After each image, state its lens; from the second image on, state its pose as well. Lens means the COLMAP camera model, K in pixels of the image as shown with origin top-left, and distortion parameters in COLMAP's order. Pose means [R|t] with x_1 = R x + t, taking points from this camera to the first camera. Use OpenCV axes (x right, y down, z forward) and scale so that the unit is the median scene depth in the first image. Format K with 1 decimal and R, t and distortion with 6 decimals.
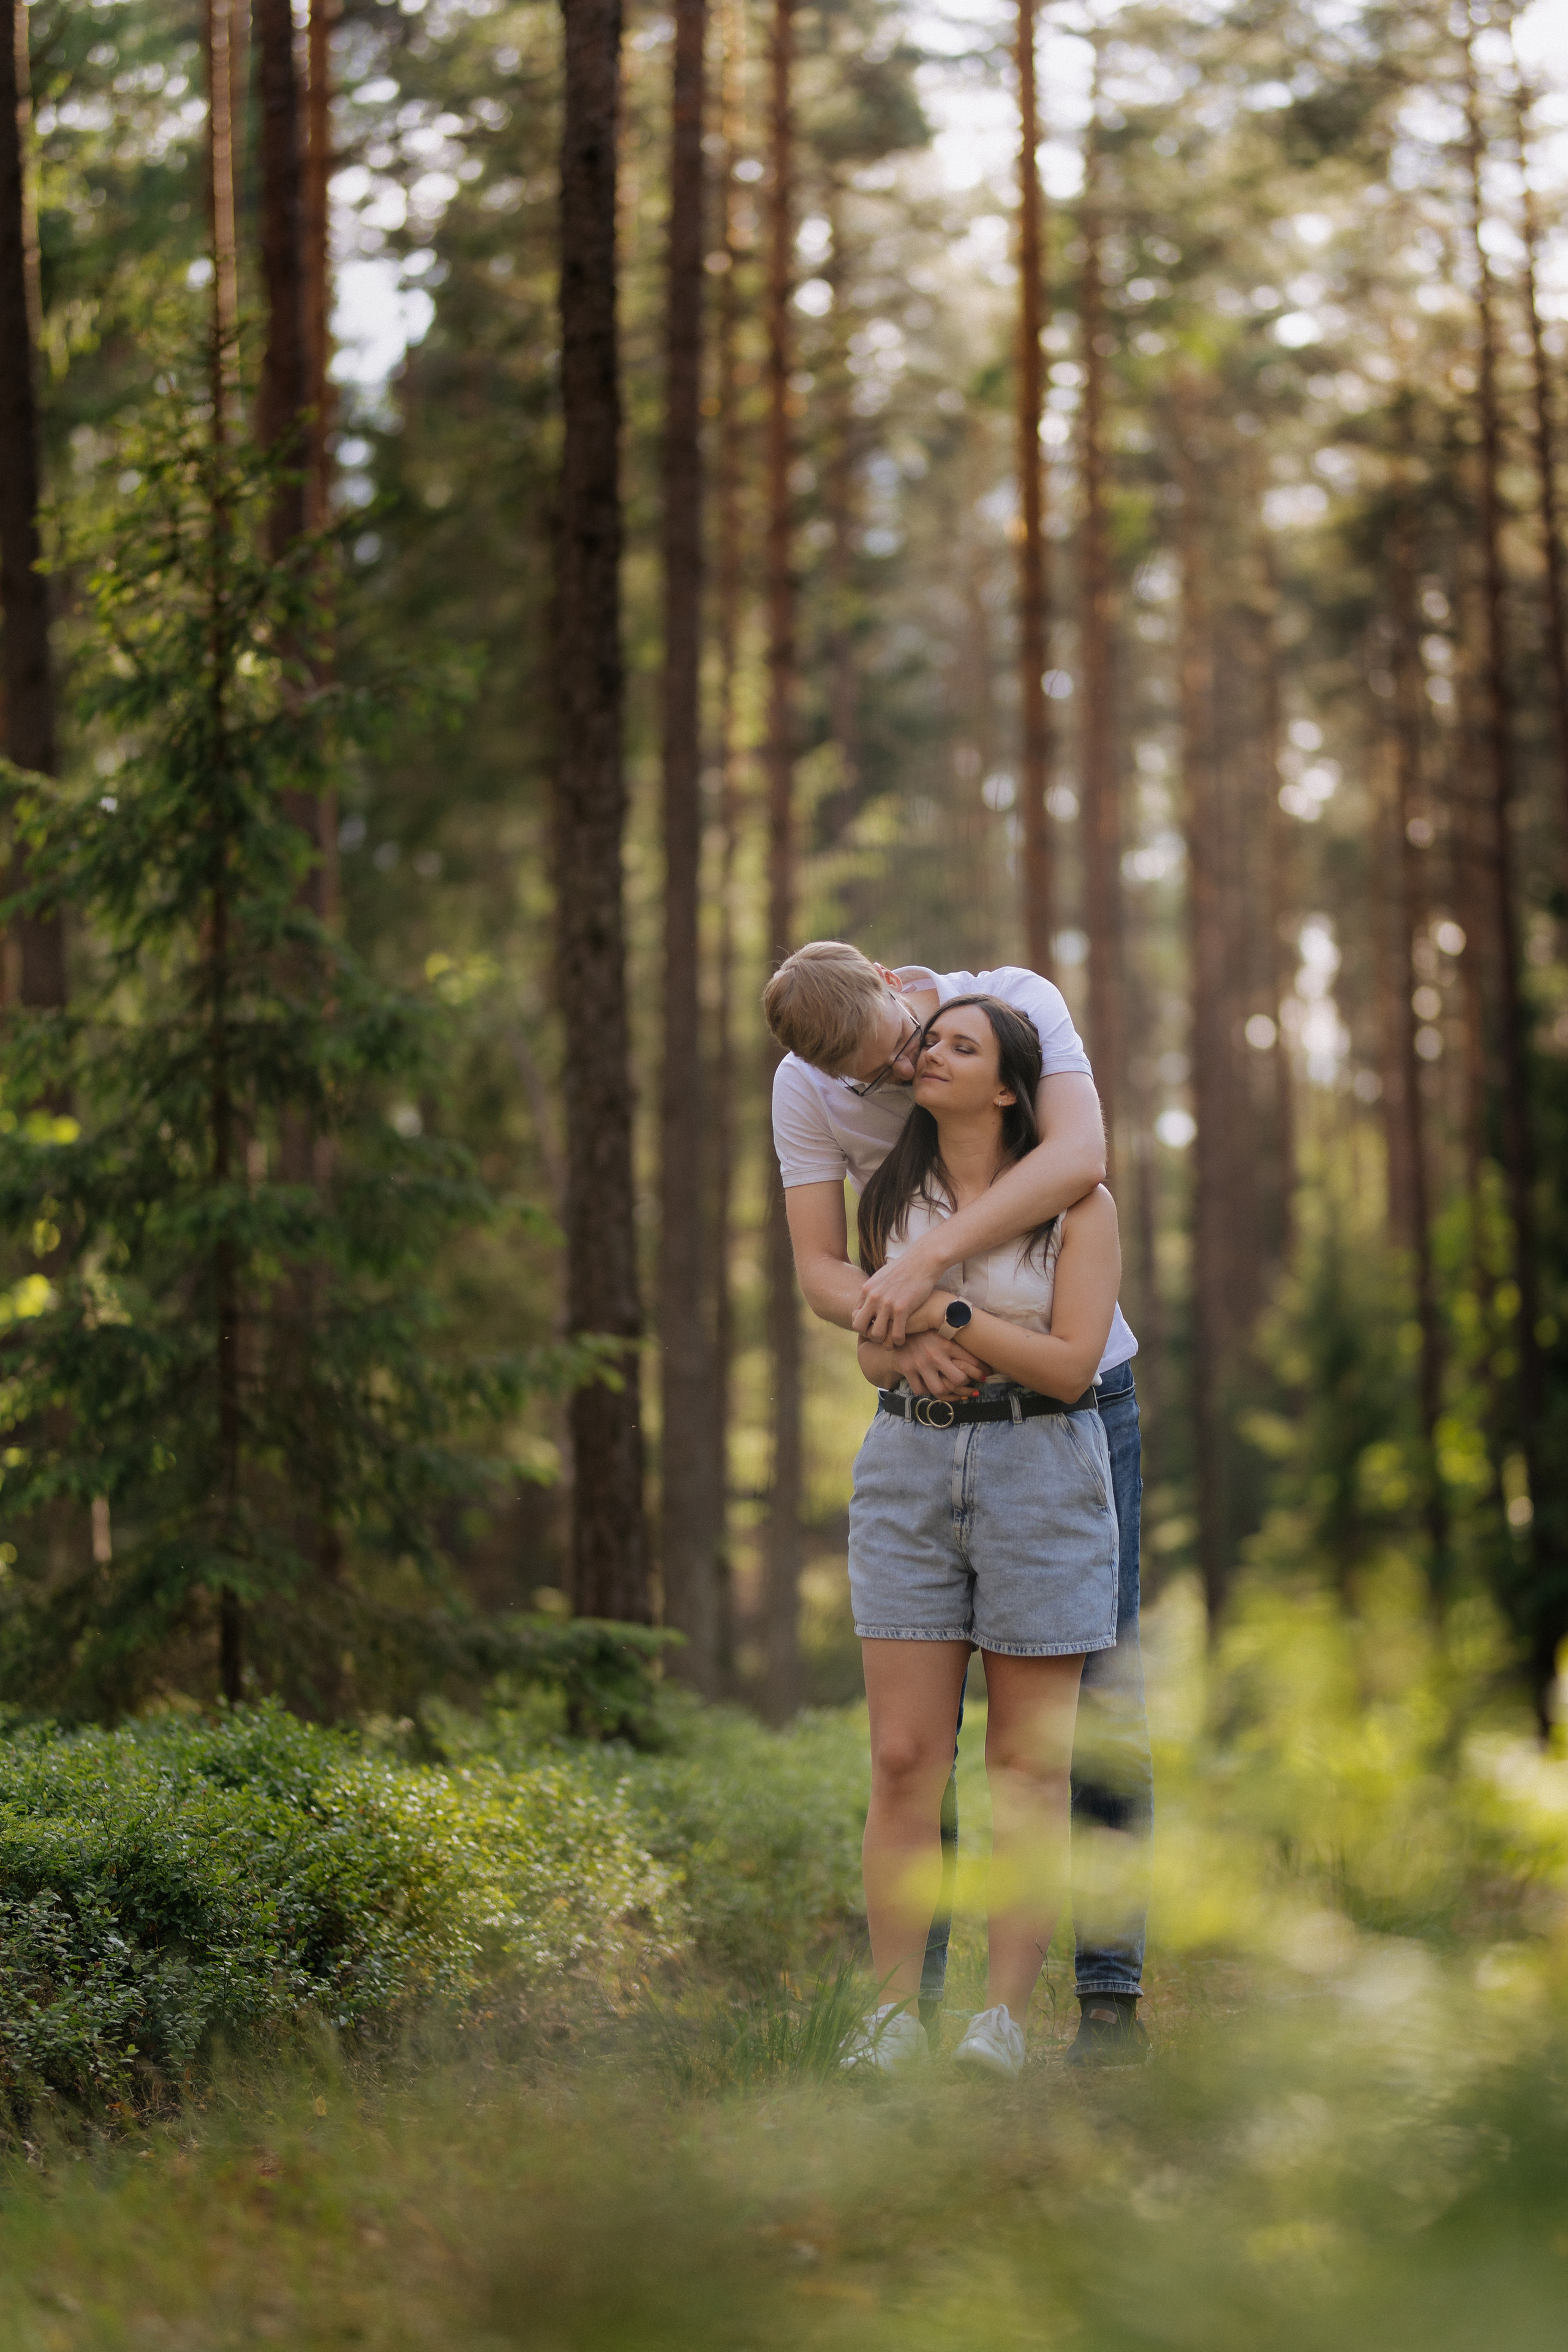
lens RADIAL K [[5560.7, 0, 822.7], [0, 5560.7, 1187.0], [0, 0, 1]] dist [0.043432, 0.122677]
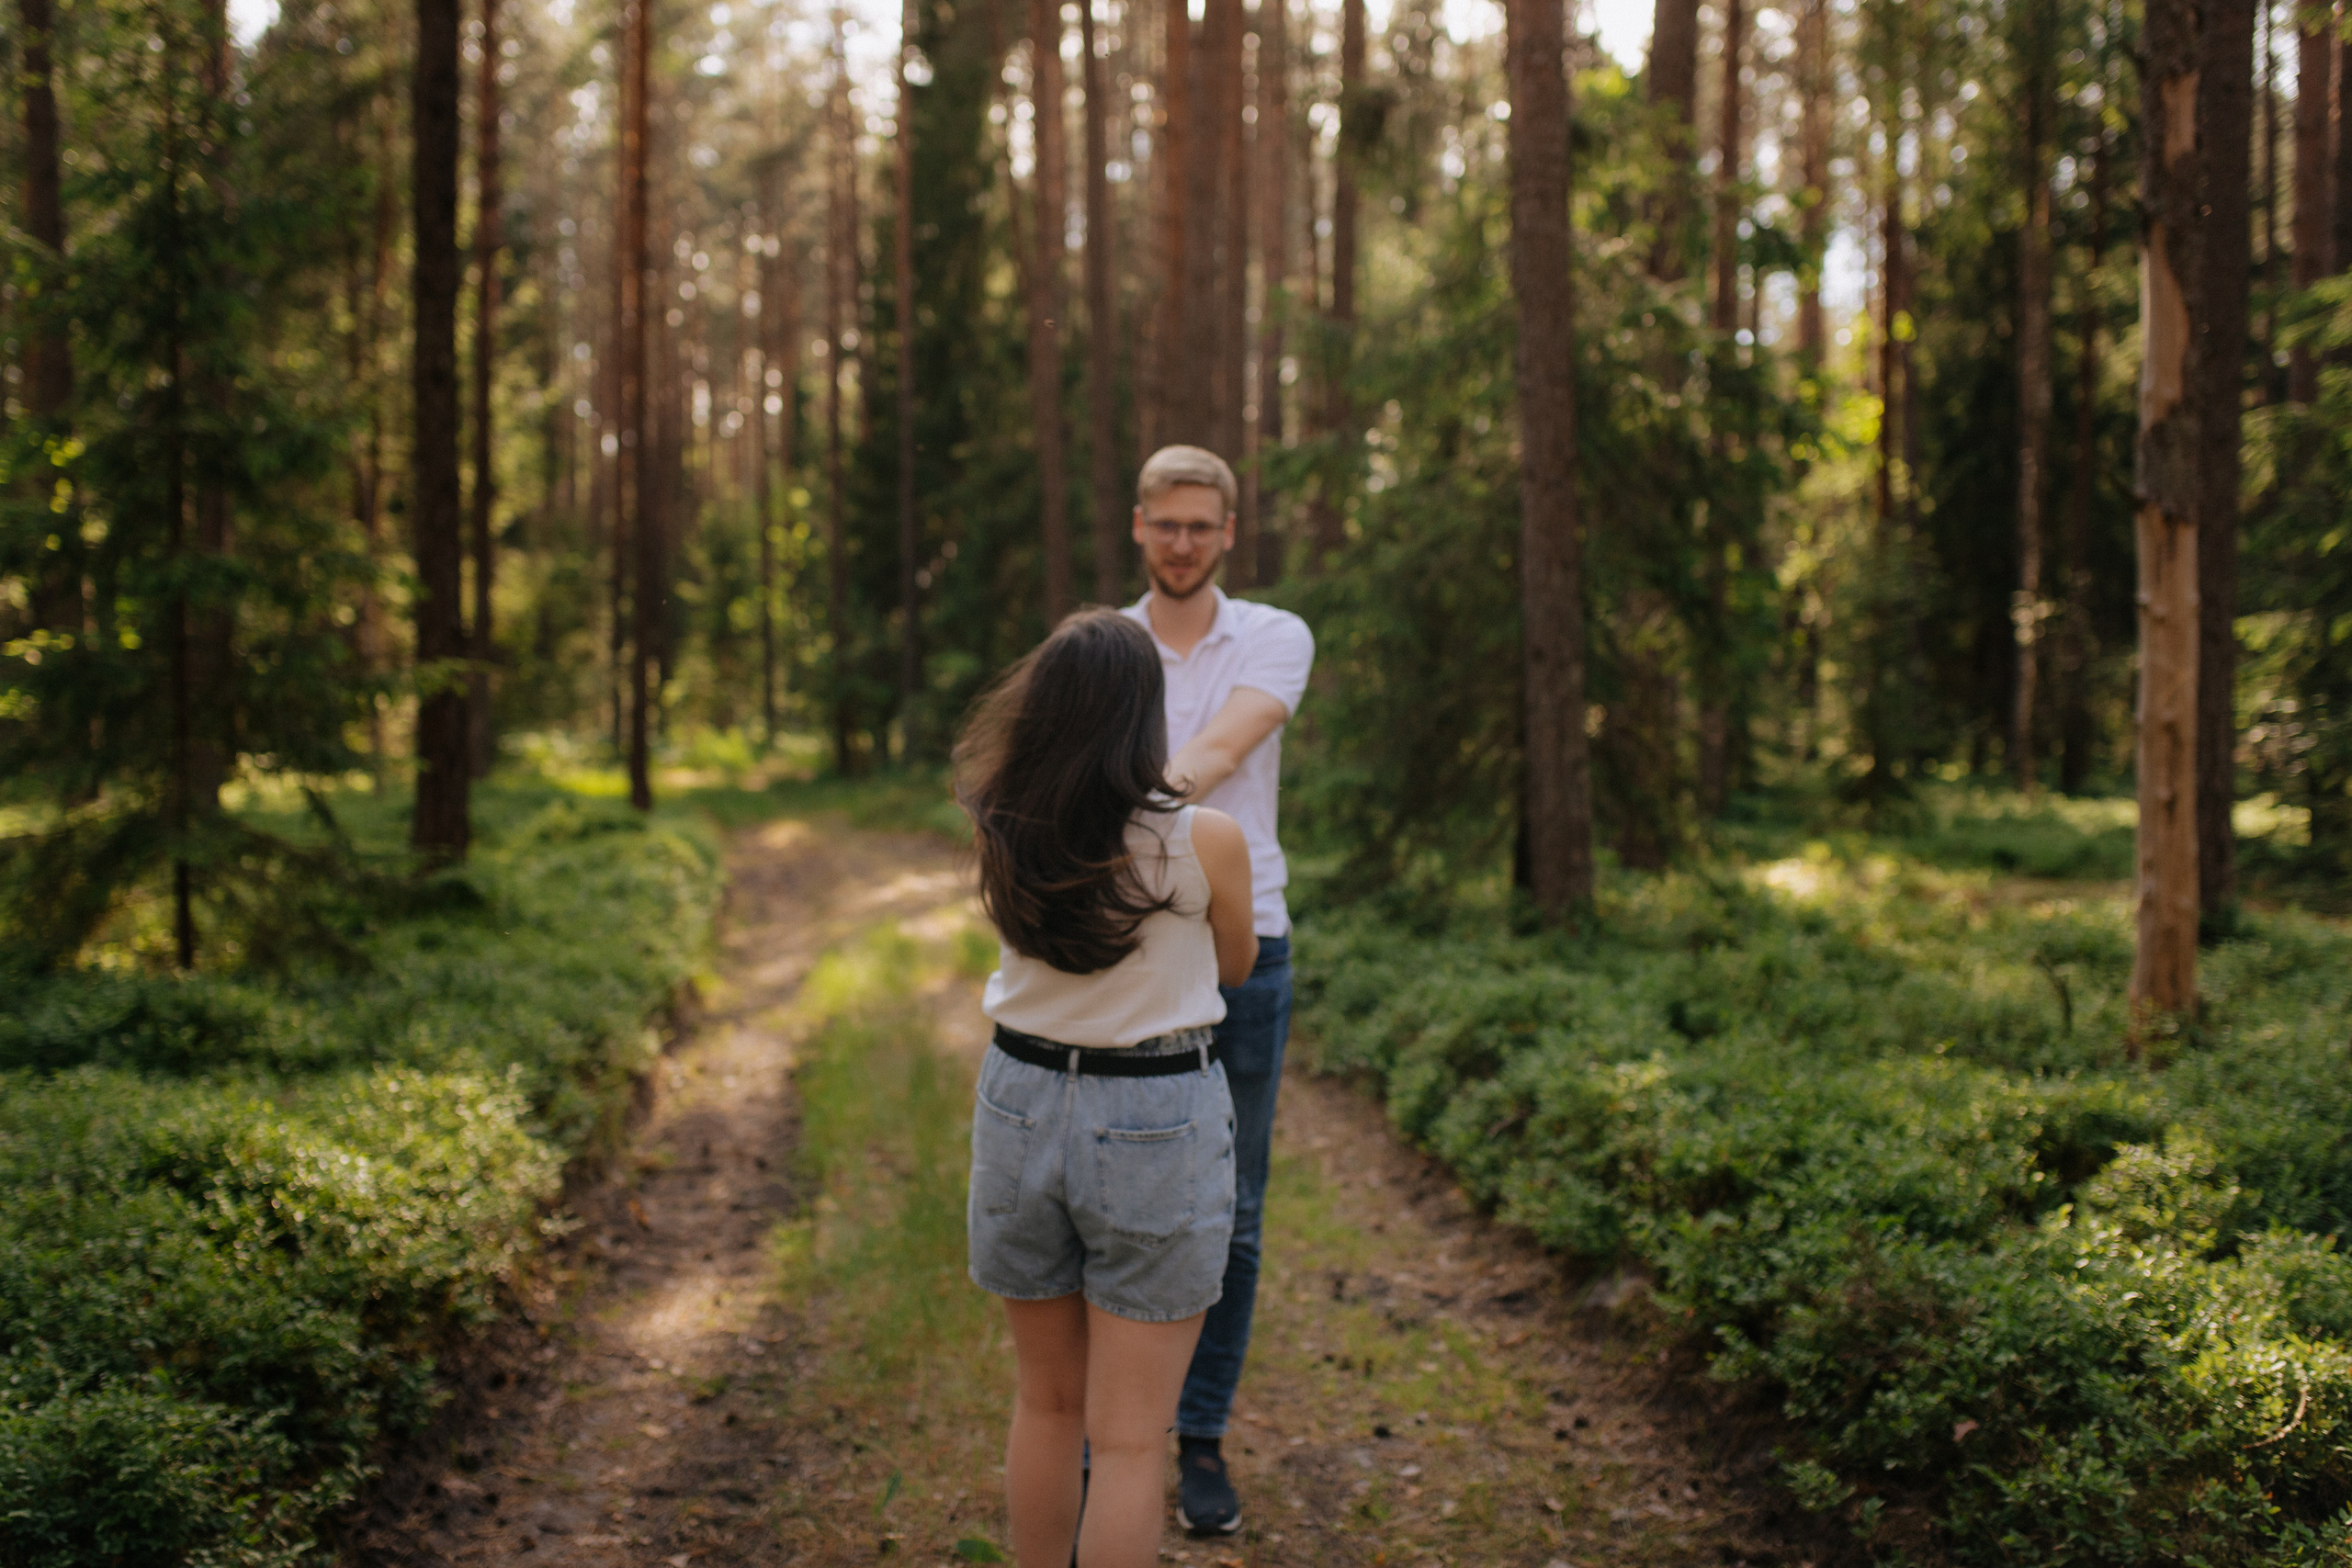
lens RADIAL K [[2417.5, 0, 1138.1], [0, 2417.5, 779.6], [0, 0, 1]] dist [0.009949, 0.006516]
pose [[0.961894, 0.015444, 0.272985, -0.041034], [-0.049959, 0.991523, 0.119943, -0.027895], [-0.268819, -0.129011, 0.954512, 0.351180]]
